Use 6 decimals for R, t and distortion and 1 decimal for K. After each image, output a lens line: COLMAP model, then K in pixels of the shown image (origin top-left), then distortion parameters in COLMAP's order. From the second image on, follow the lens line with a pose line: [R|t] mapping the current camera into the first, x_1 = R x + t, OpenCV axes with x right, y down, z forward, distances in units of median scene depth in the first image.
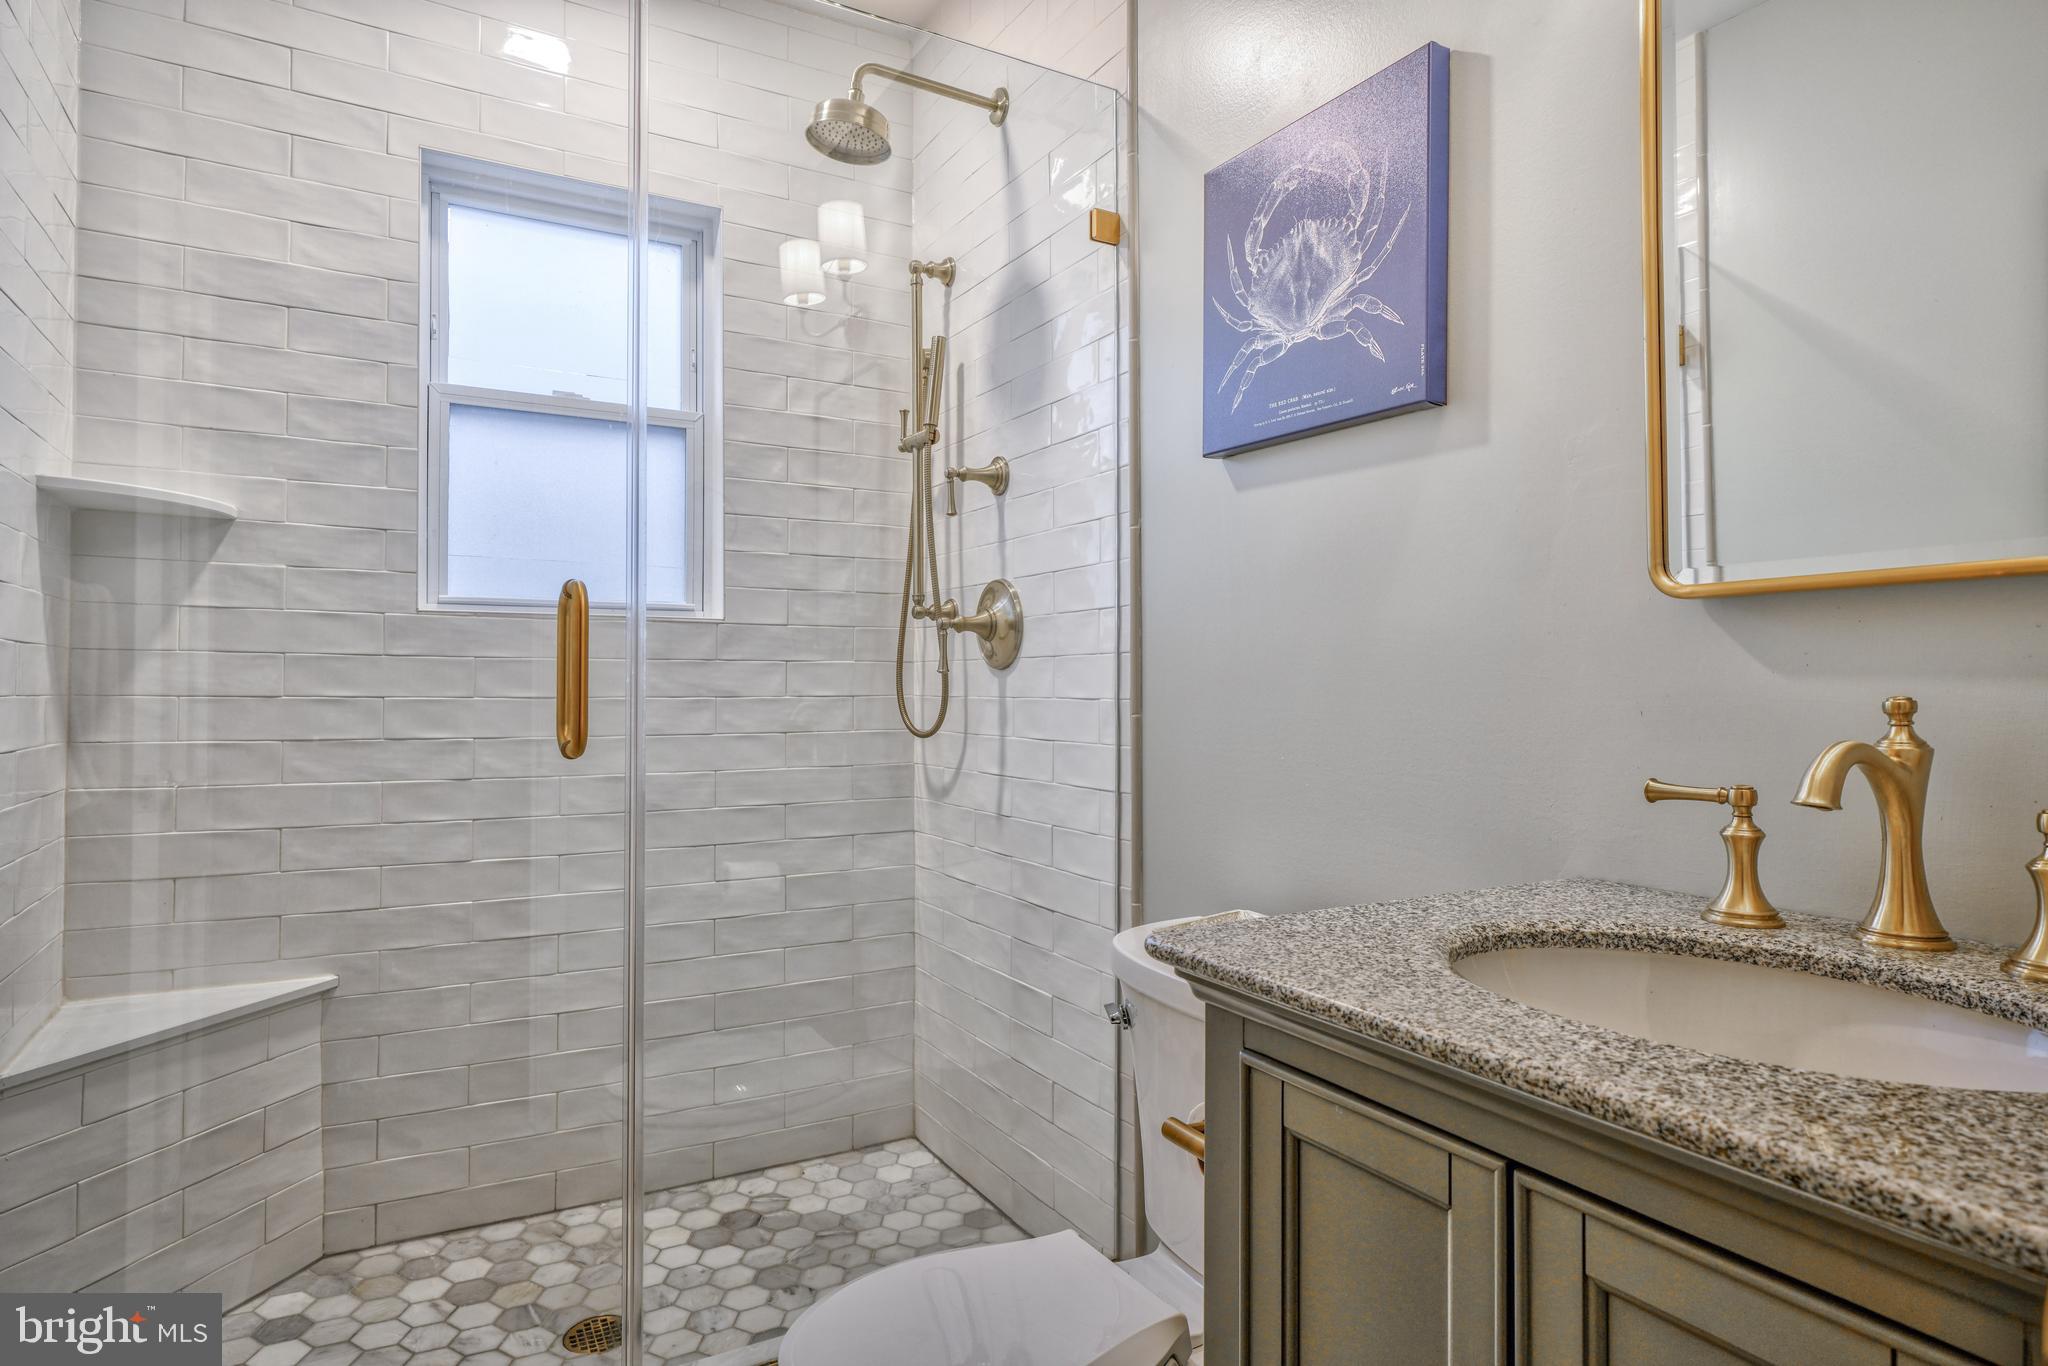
lens RADIAL K [[1146.7, 0, 1013.4], [0, 1146.7, 673.1], [0, 0, 1]] dist [-0.009394, 0.008401]
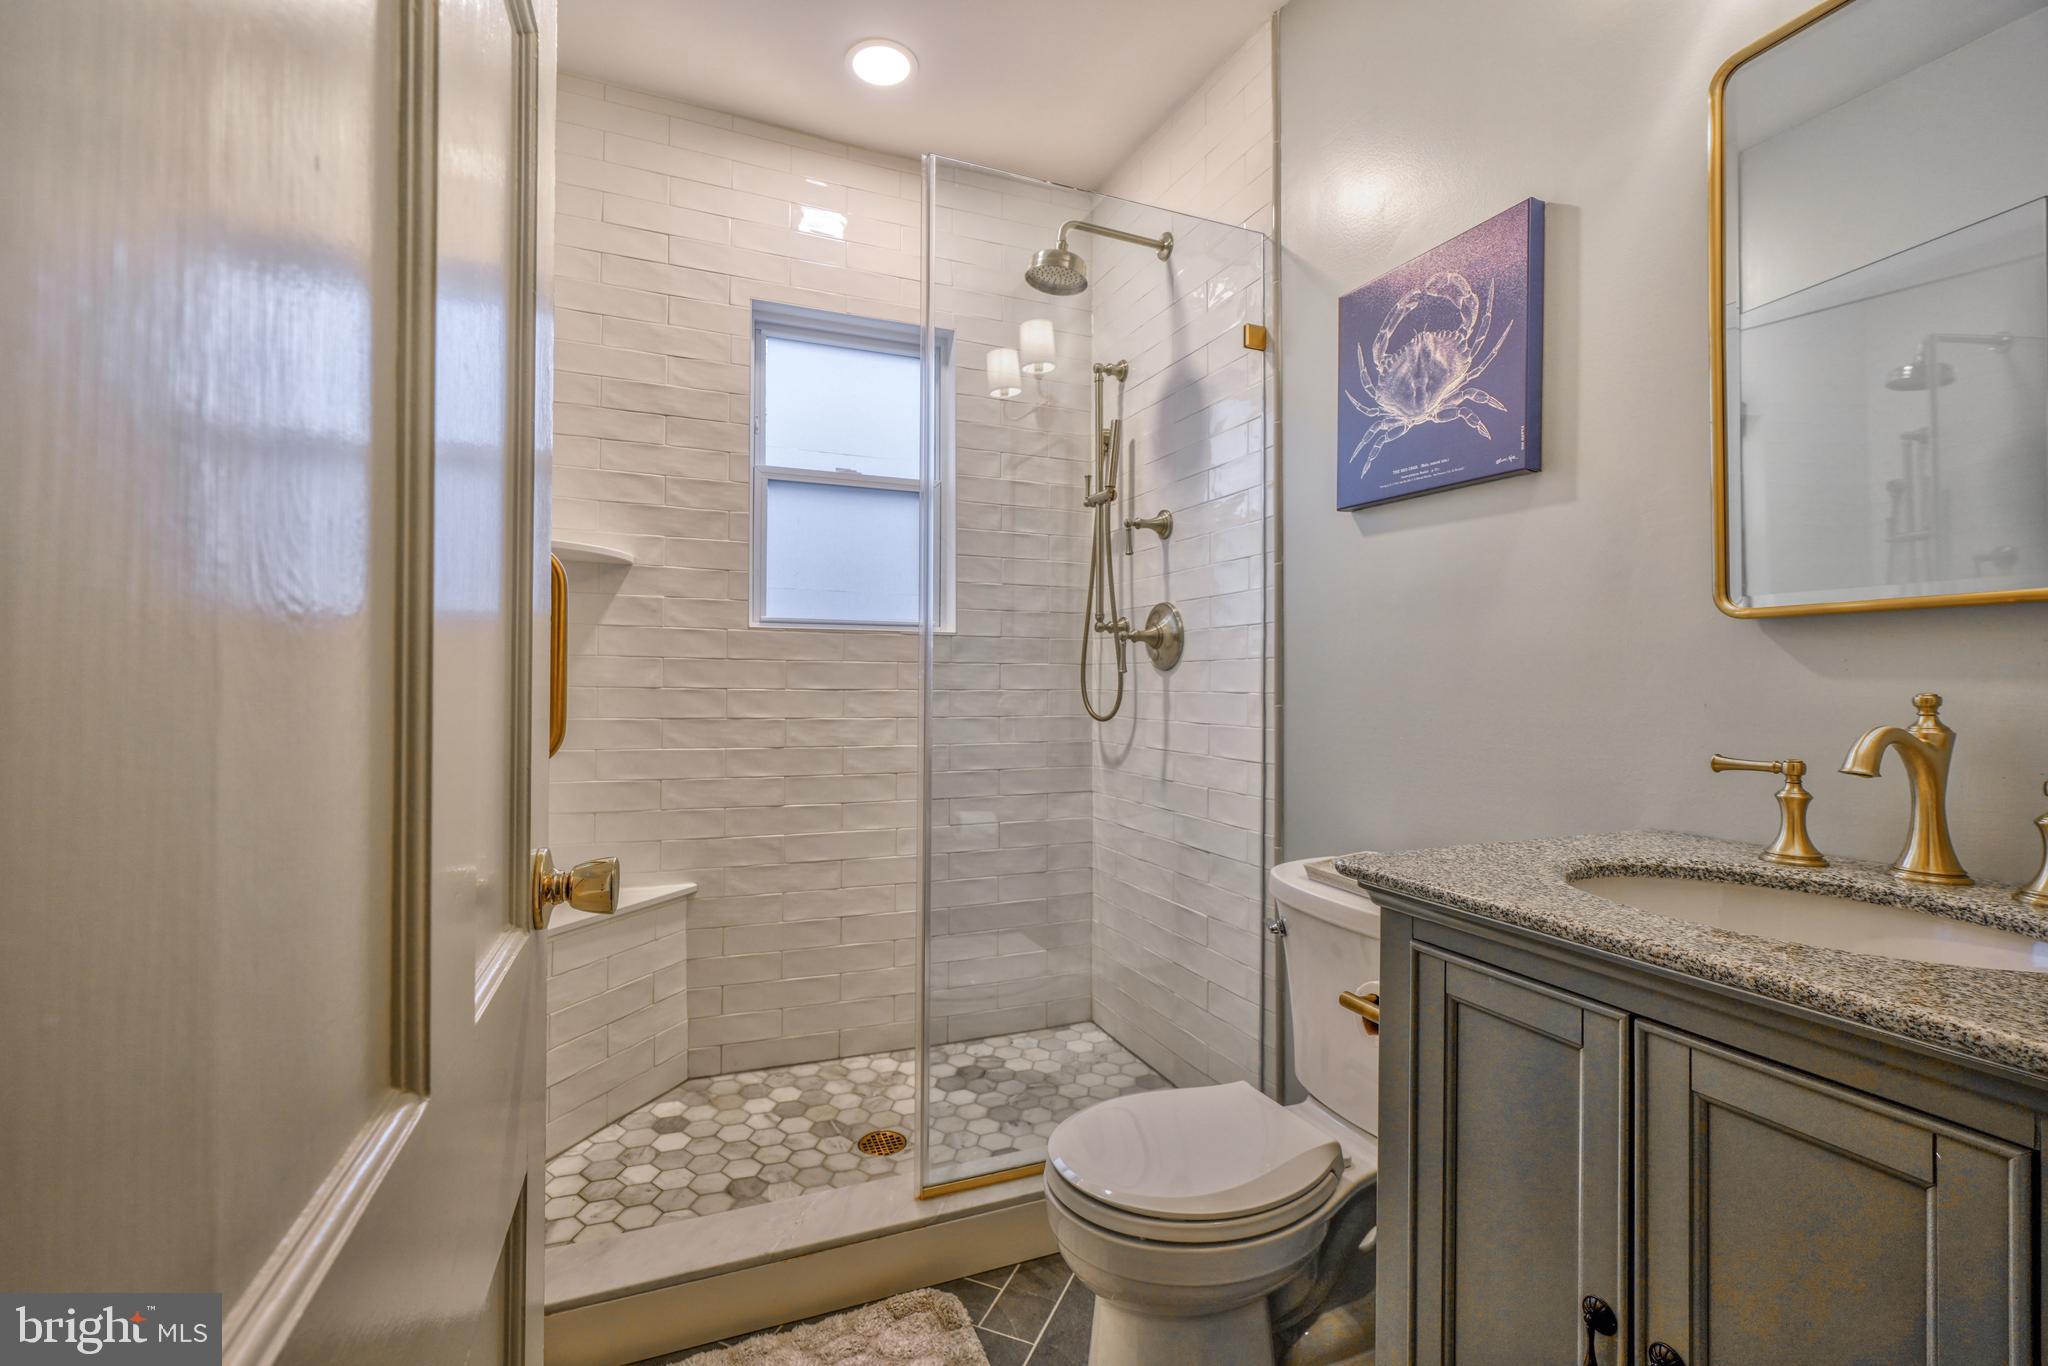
lens RADIAL K [[905.2, 0, 1015.4], [0, 905.2, 675.6], [0, 0, 1]] dist [-0.015179, 0.006721]
pose [[0.992732, 0.003701, -0.120290, -0.068715], [-0.003319, 0.999989, 0.003380, -0.000053], [0.120301, -0.002956, 0.992733, -0.073647]]
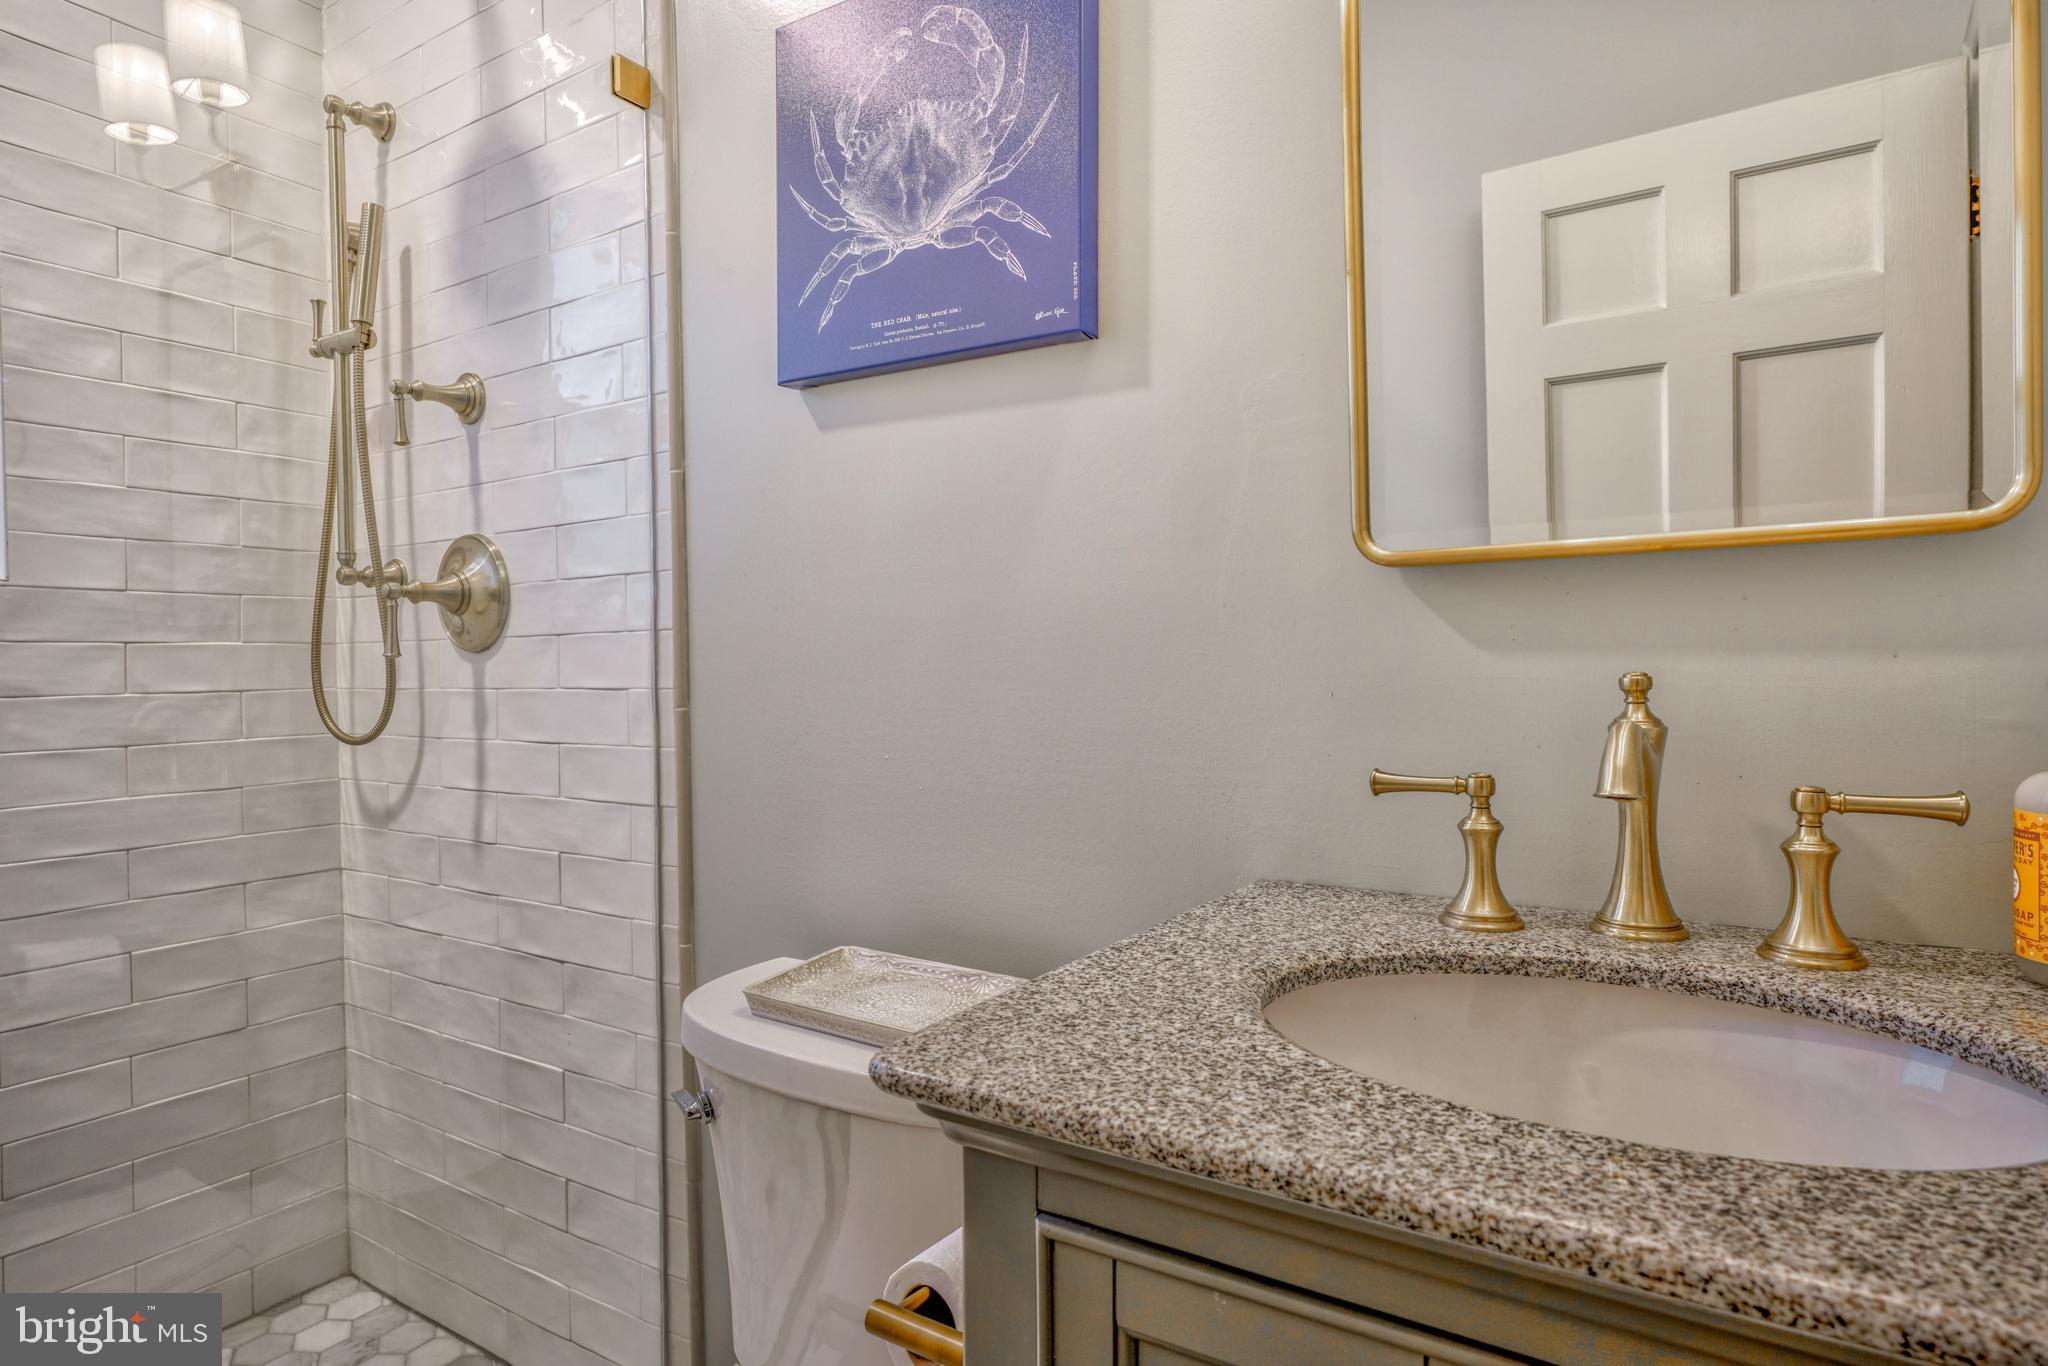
lens RADIAL K [[1143.2, 0, 1022.0], [0, 1143.2, 673.4], [0, 0, 1]] dist [-0.005608, 0.002687]
pose [[0.886096, -0.015256, 0.463251, -0.050085], [0.007949, 0.999811, 0.017722, 0.000339], [-0.463434, -0.012021, 0.886050, 0.186348]]
